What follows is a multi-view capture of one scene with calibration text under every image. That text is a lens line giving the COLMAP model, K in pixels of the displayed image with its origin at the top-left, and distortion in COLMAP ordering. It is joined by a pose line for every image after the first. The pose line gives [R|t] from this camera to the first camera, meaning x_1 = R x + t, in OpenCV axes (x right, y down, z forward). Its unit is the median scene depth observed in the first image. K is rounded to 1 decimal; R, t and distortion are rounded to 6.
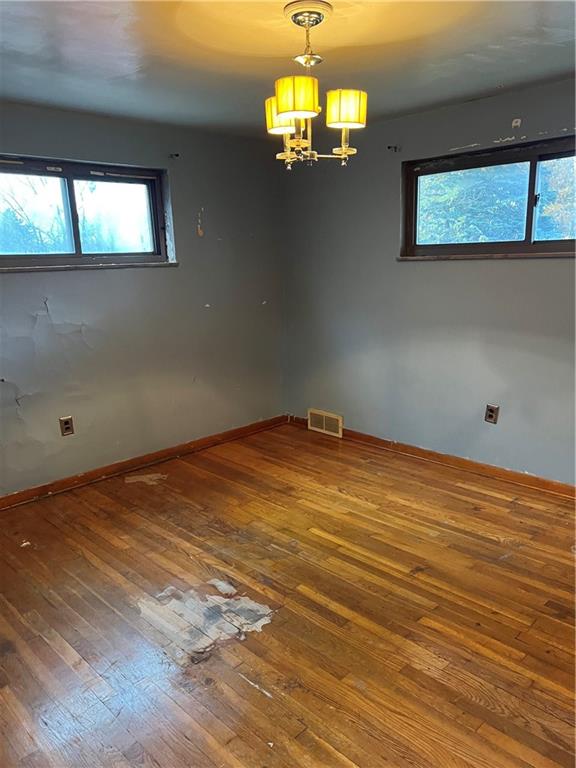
lens RADIAL K [[576.6, 0, 292.3], [0, 576.6, 380.4], [0, 0, 1]] dist [0.052876, -0.047131]
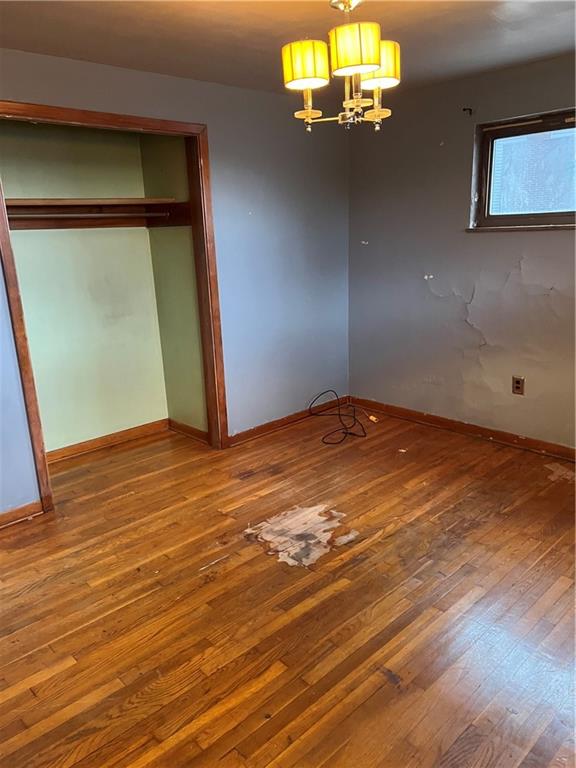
lens RADIAL K [[576.6, 0, 292.3], [0, 576.6, 380.4], [0, 0, 1]] dist [0.052876, -0.047131]
pose [[-0.014043, 0.287114, -0.957794, 0.827590], [-0.178387, 0.941801, 0.284935, -0.208676], [0.983860, 0.174859, 0.037992, 0.811940]]
